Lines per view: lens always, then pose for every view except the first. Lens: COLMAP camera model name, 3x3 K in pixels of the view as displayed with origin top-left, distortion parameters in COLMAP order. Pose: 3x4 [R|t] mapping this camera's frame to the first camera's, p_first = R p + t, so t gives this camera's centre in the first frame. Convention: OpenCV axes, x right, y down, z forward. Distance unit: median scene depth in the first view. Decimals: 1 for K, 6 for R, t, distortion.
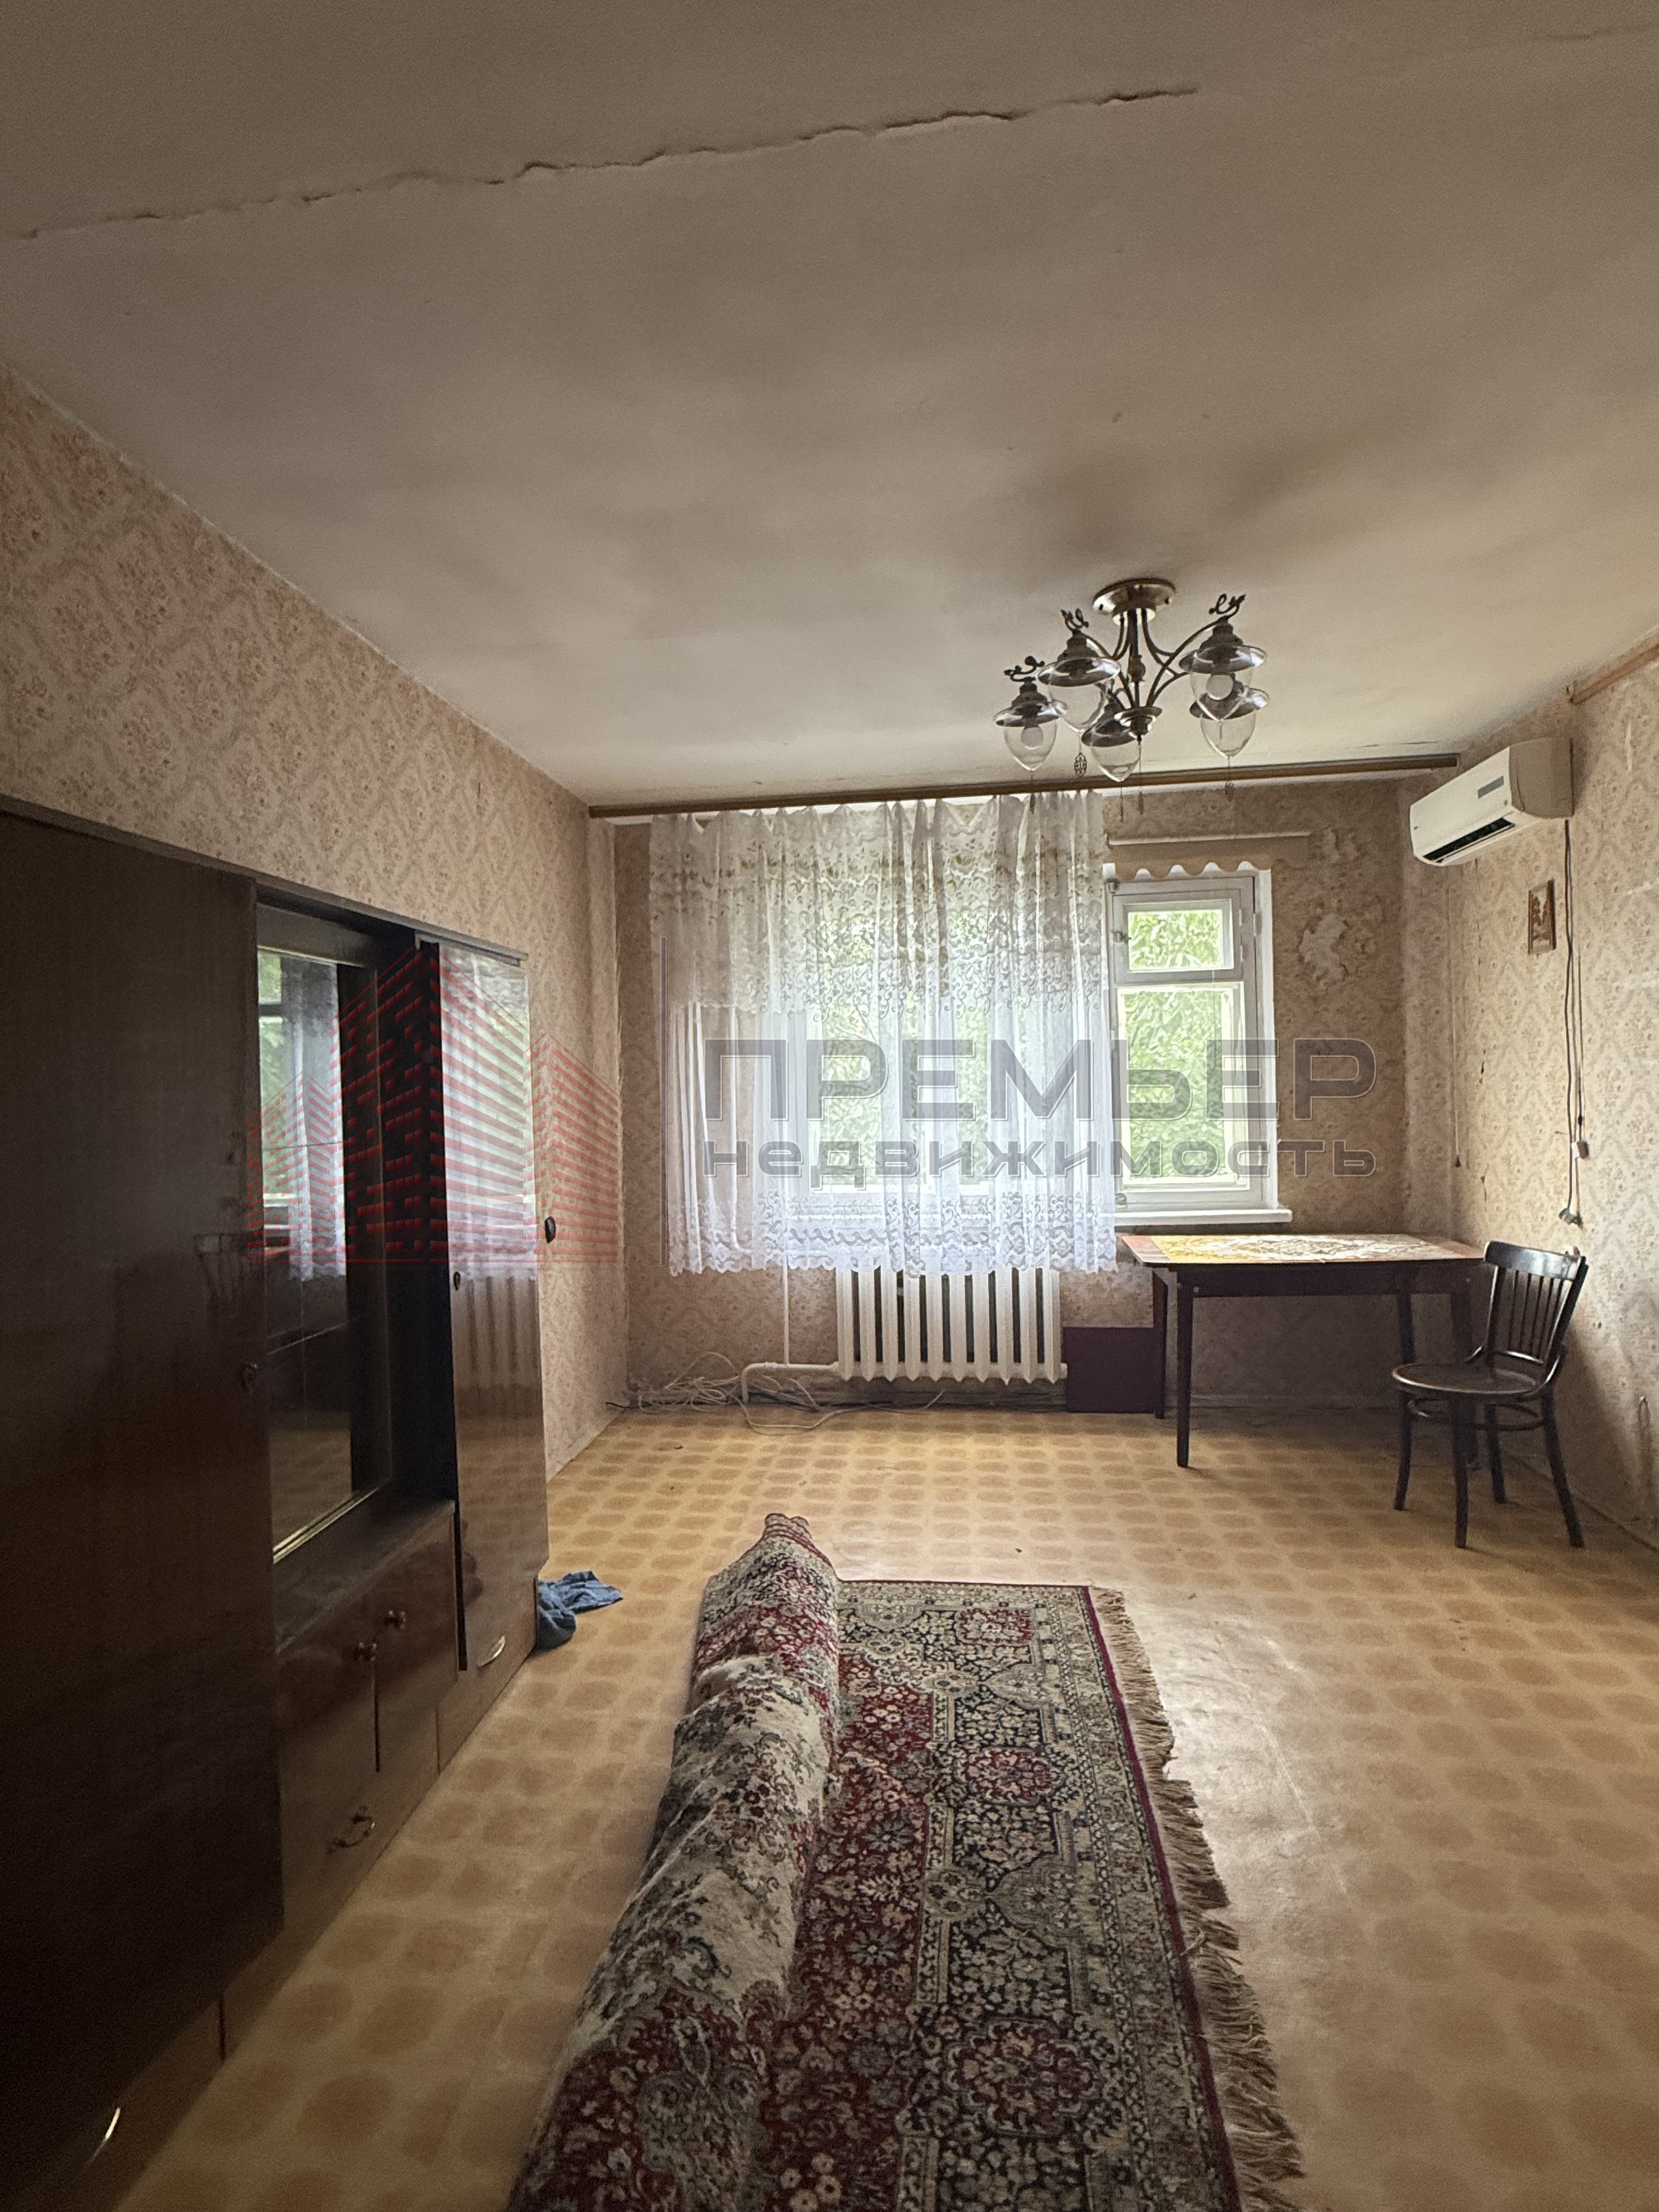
lens RADIAL K [[1113.9, 0, 830.2], [0, 1113.9, 1099.9], [0, 0, 1]] dist [0.003103, -0.001999]
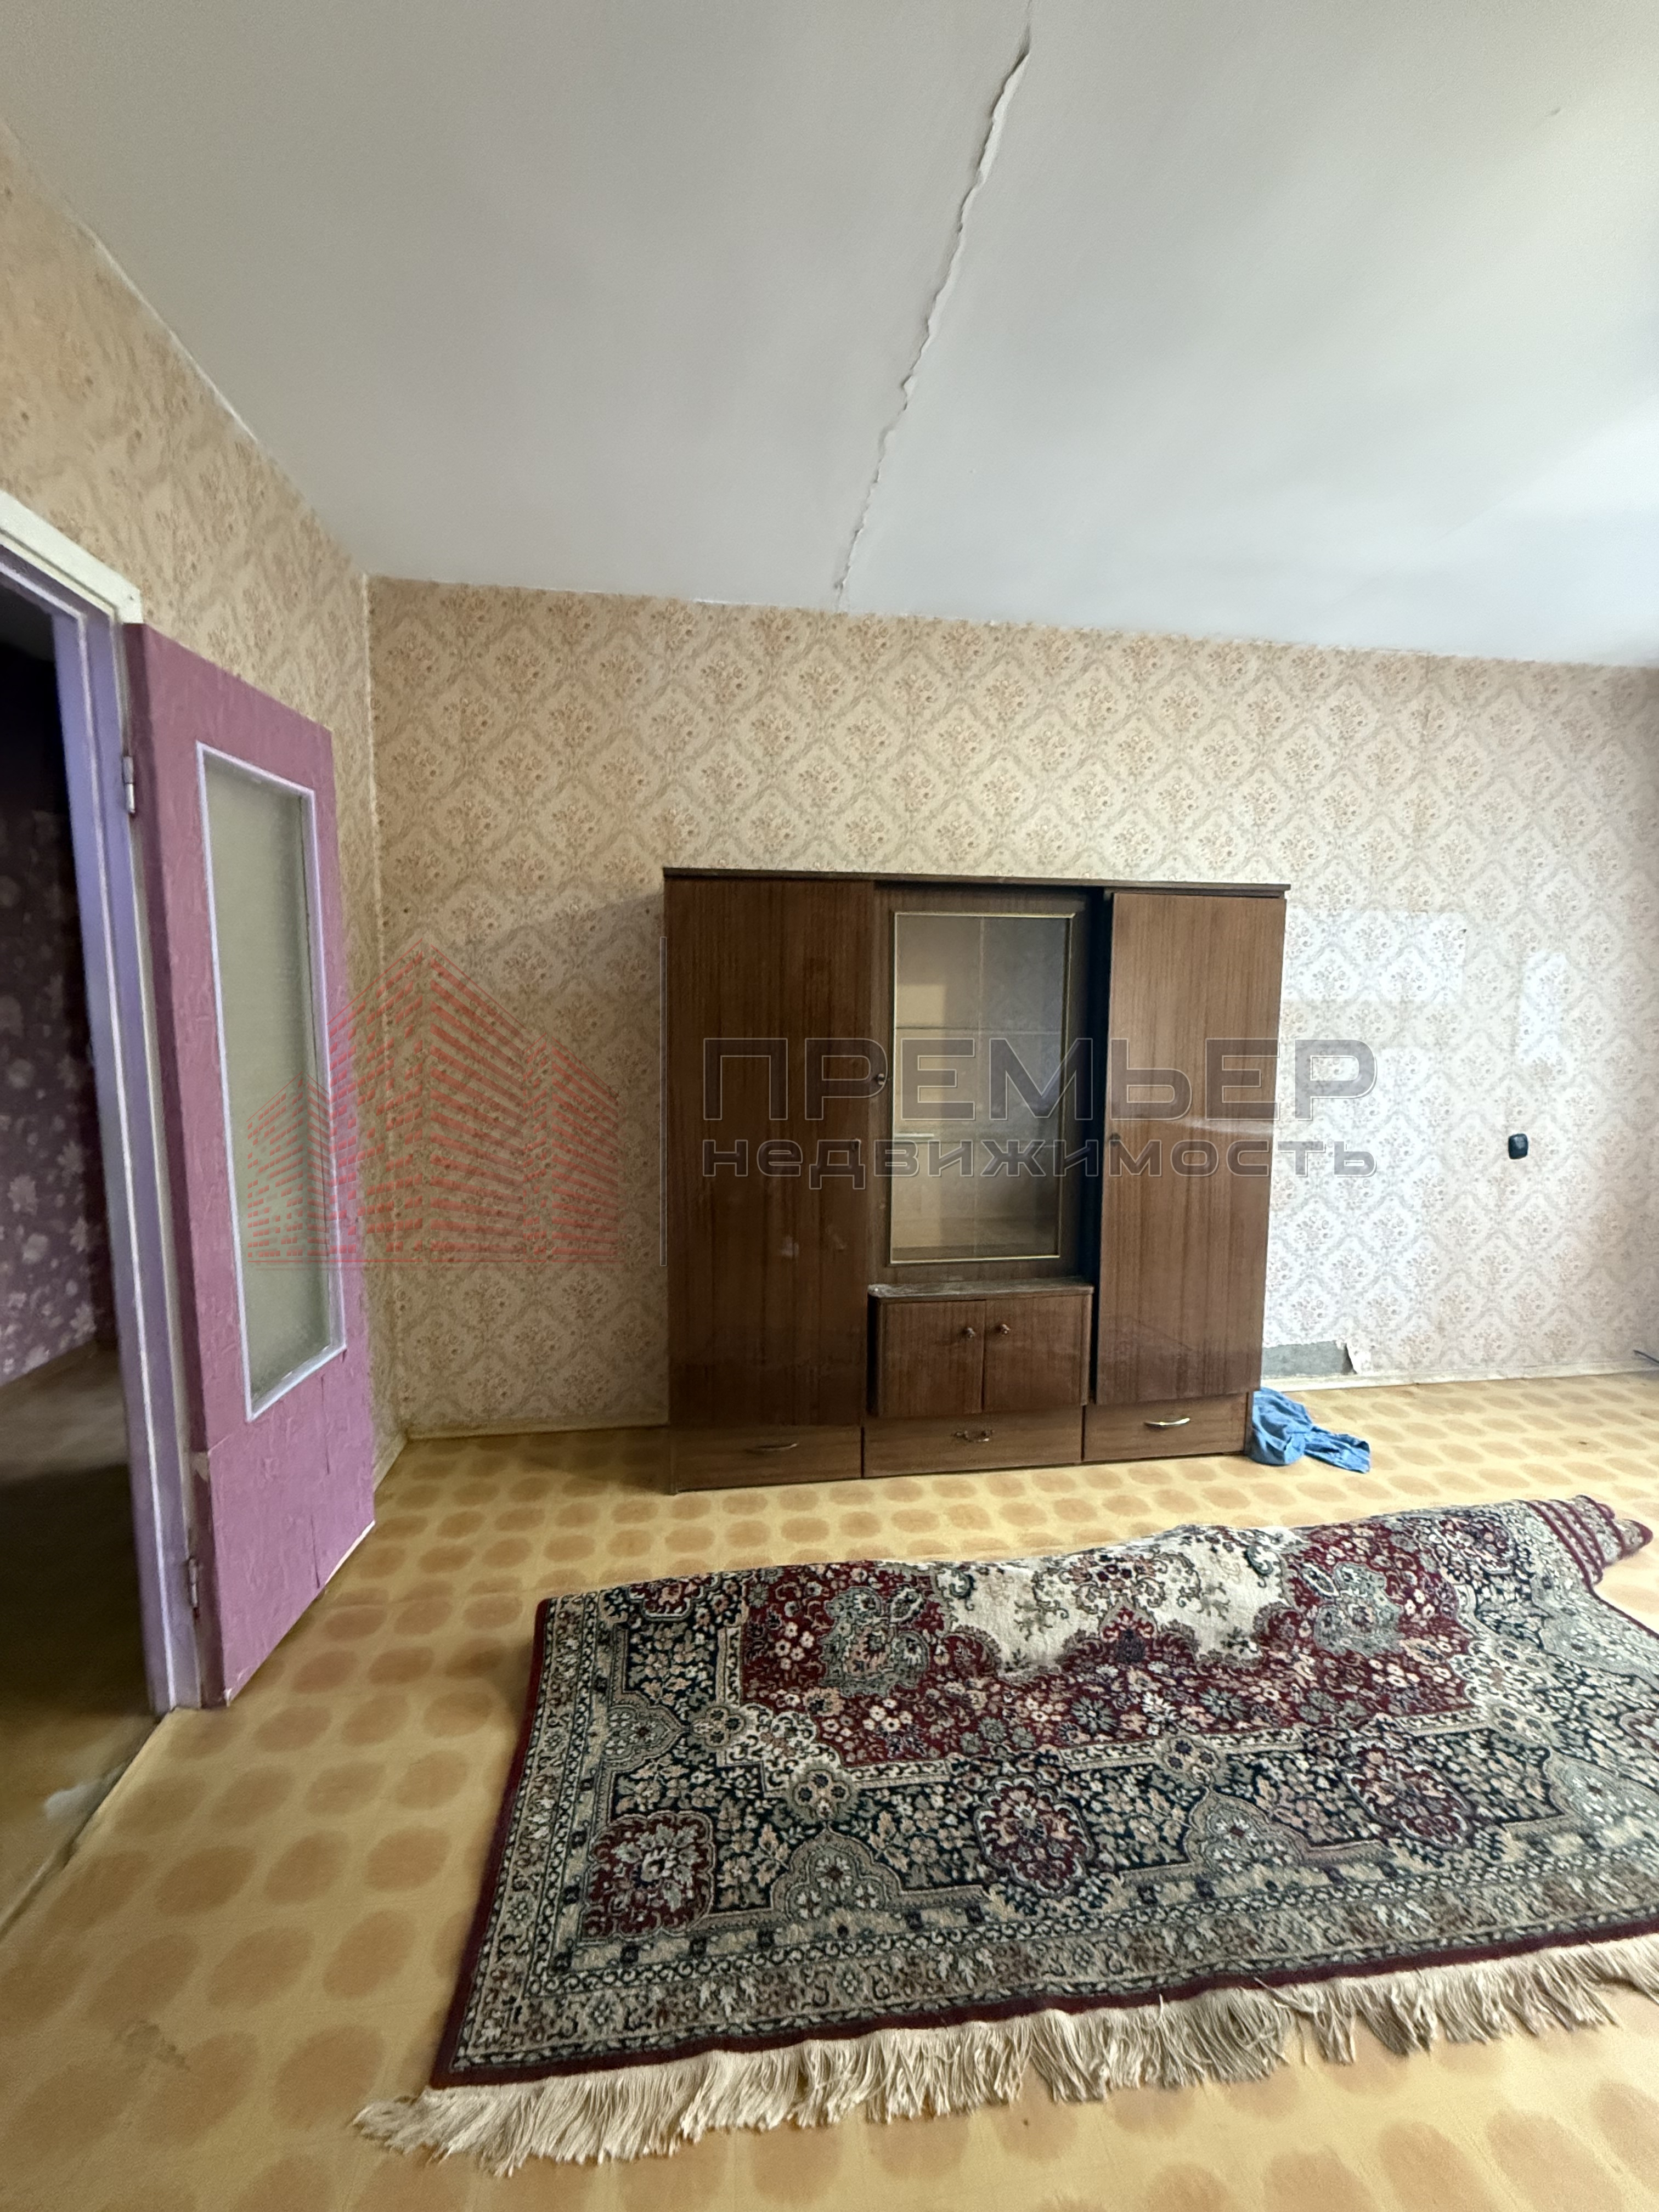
lens RADIAL K [[889.9, 0, 843.9], [0, 889.9, 1103.5], [0, 0, 1]] dist [0.000603, -0.000440]
pose [[0.257972, 0.131665, -0.957139, 0.817774], [-0.025448, 0.991253, 0.129498, -0.021931], [0.965817, -0.009049, 0.259067, 0.492274]]
